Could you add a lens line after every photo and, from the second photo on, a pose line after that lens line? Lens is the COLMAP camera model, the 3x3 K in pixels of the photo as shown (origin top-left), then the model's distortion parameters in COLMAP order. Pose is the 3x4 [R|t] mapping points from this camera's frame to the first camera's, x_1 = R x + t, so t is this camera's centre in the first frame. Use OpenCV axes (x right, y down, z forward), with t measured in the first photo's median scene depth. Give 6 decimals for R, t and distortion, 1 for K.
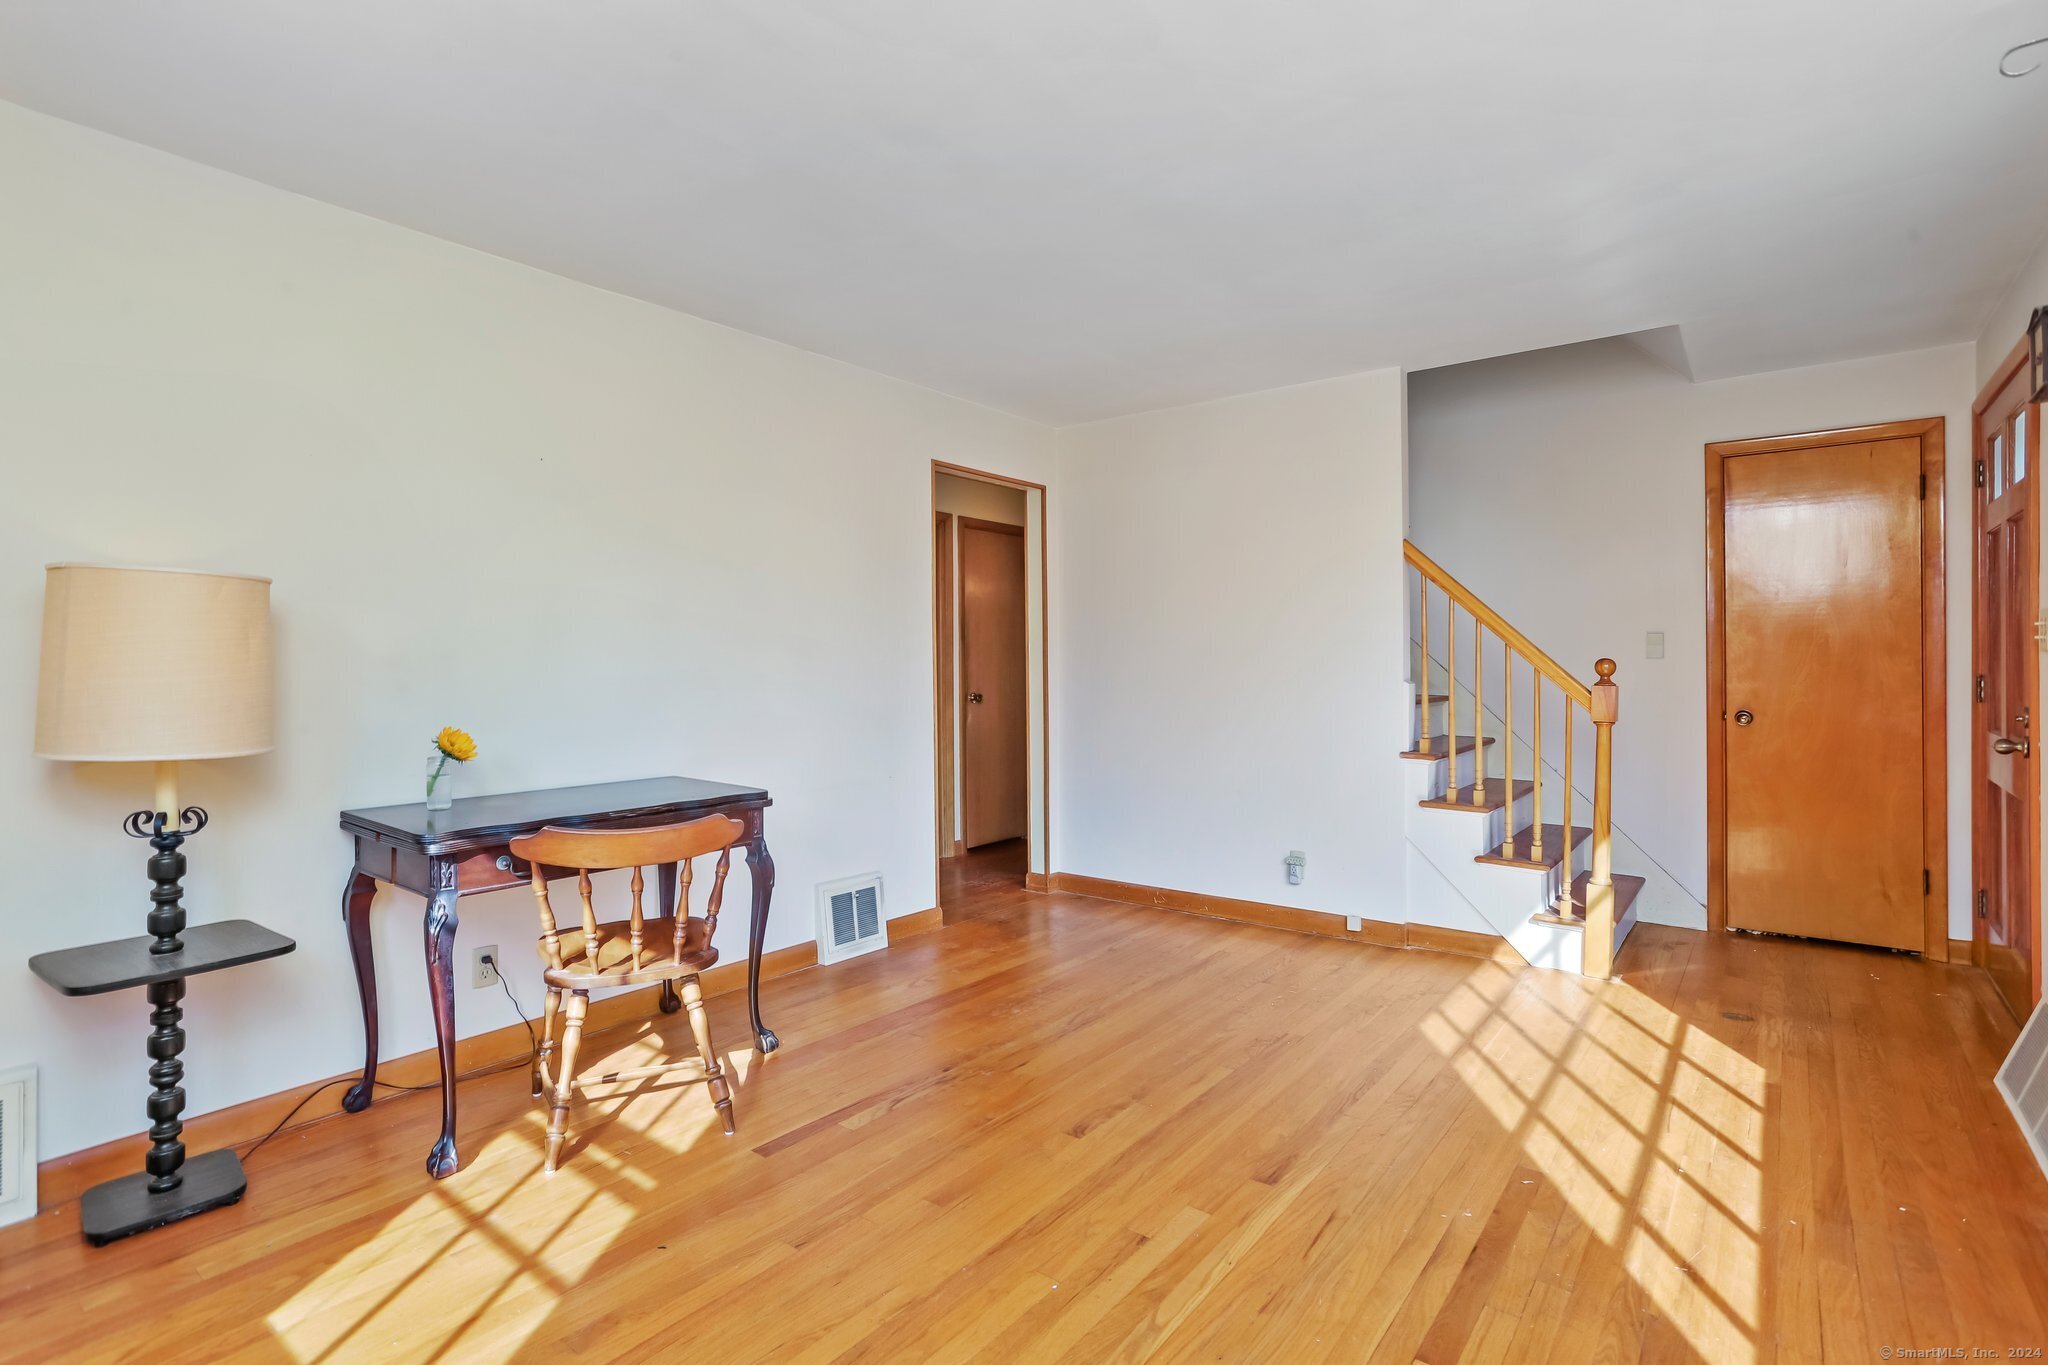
lens RADIAL K [[986.7, 0, 1023.0], [0, 986.7, 665.8], [0, 0, 1]] dist [-0.044787, 0.028083]
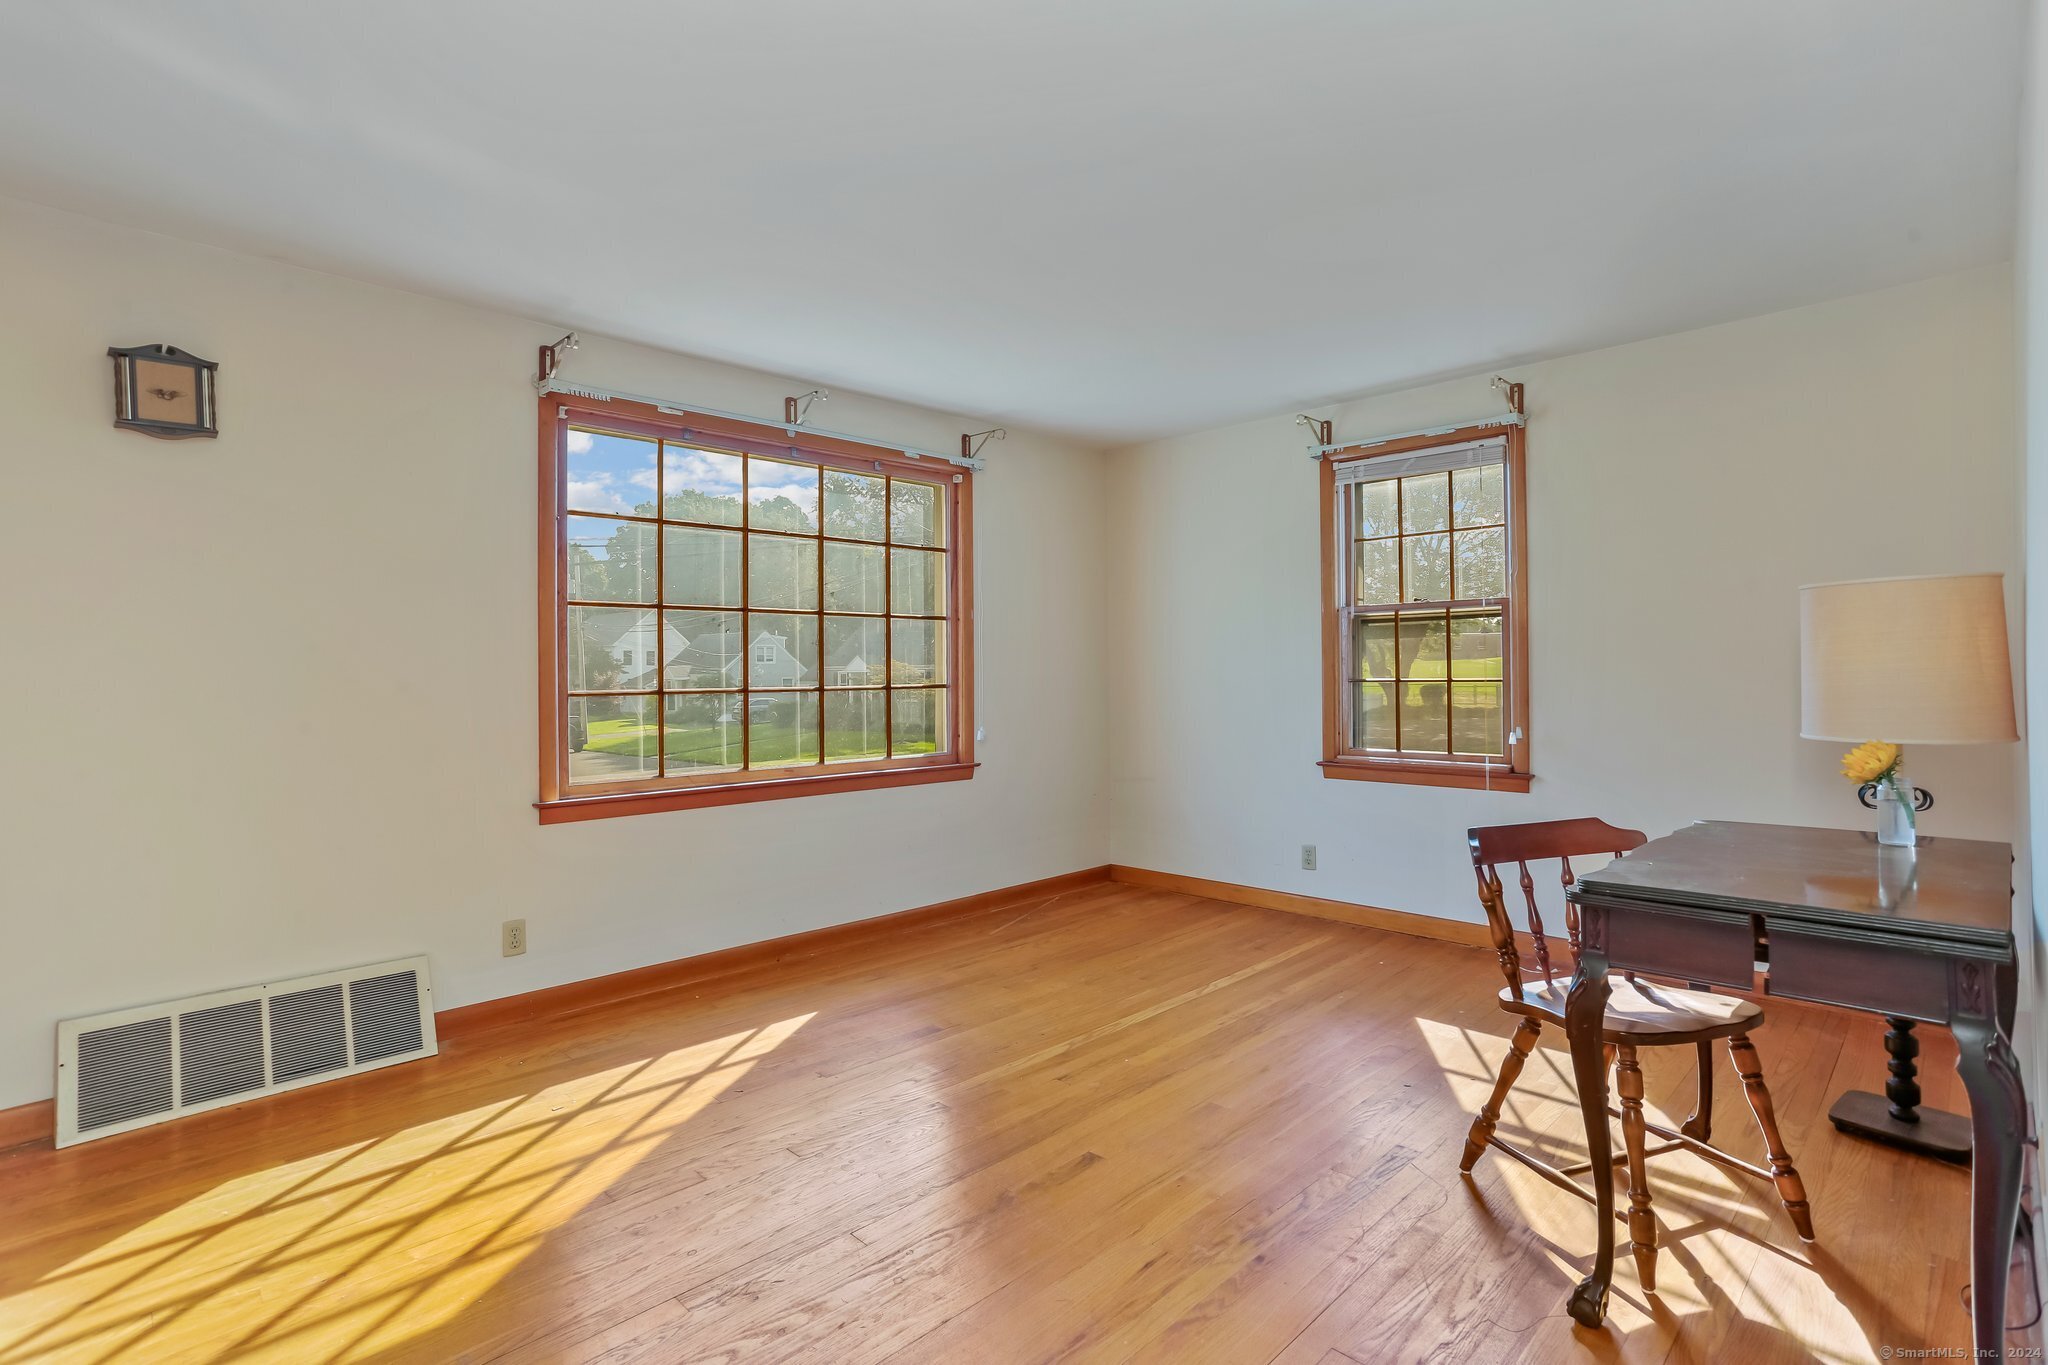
lens RADIAL K [[986.7, 0, 1020.0], [0, 986.7, 670.5], [0, 0, 1]] dist [-0.044787, 0.028083]
pose [[-0.992155, 0.015405, 0.124057, -0.001422], [0.015151, 0.999881, -0.002985, -0.000686], [-0.124088, -0.001082, -0.992271, 1.346395]]
